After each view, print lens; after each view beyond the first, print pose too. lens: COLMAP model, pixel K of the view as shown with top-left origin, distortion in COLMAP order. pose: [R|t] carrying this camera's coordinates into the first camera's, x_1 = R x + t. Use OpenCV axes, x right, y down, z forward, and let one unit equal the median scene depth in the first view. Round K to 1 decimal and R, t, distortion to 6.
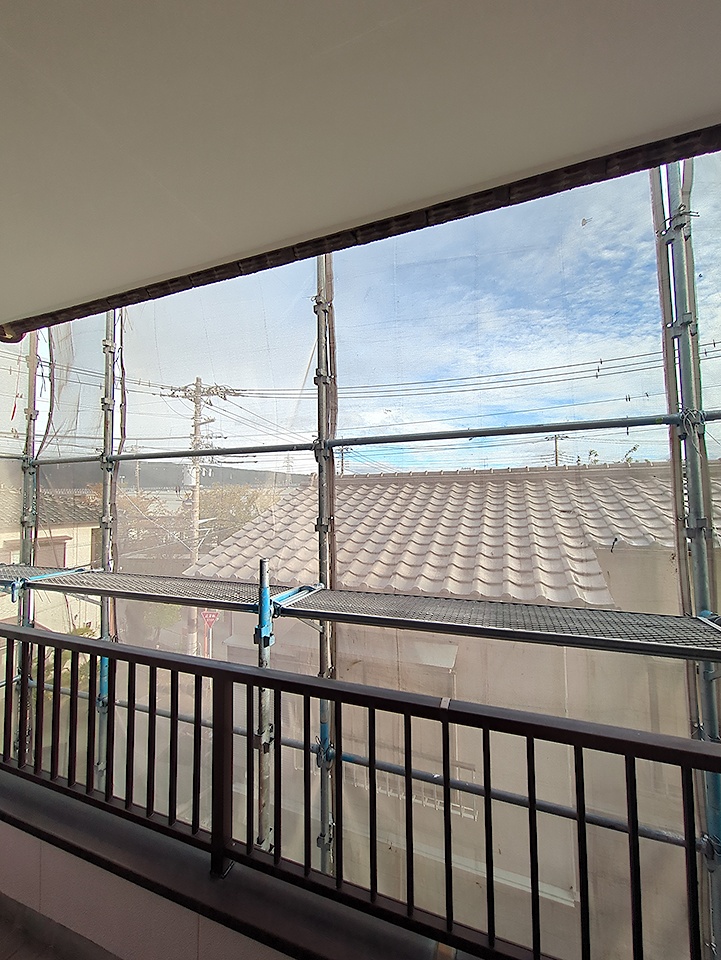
lens RADIAL K [[379.1, 0, 358.4], [0, 379.1, 480.5], [0, 0, 1]] dist [0.000614, -0.000020]
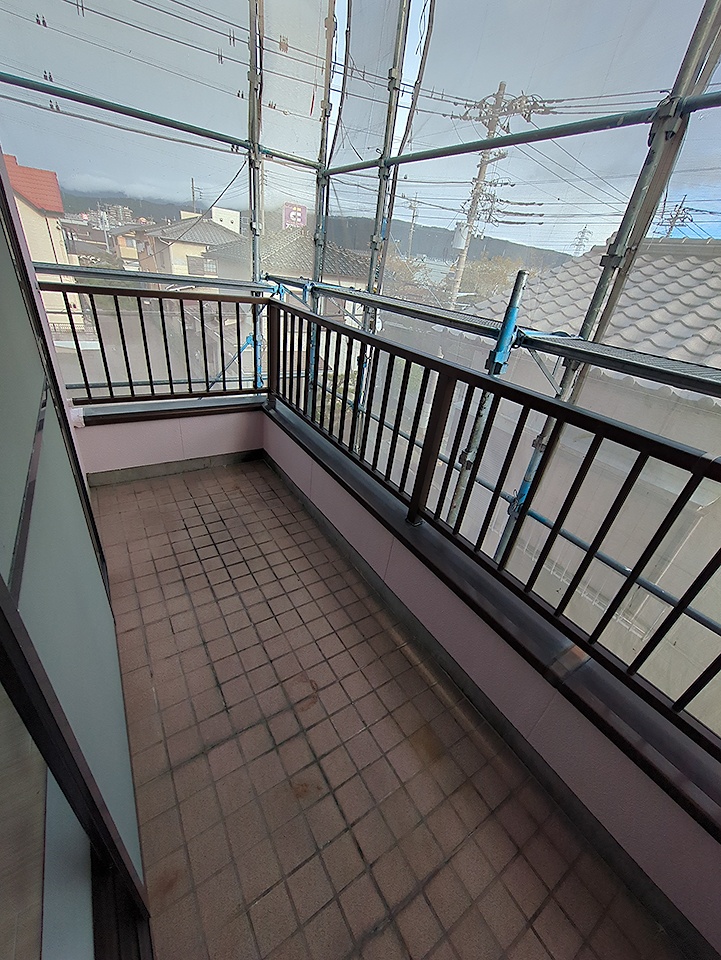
lens RADIAL K [[379.1, 0, 361.0], [0, 379.1, 479.5], [0, 0, 1]] dist [0.000614, -0.000020]
pose [[0.799580, 0.386640, -0.459545, 0.022559], [-0.102186, 0.841625, 0.530307, 0.184143], [0.591803, -0.377064, 0.712455, 0.026090]]
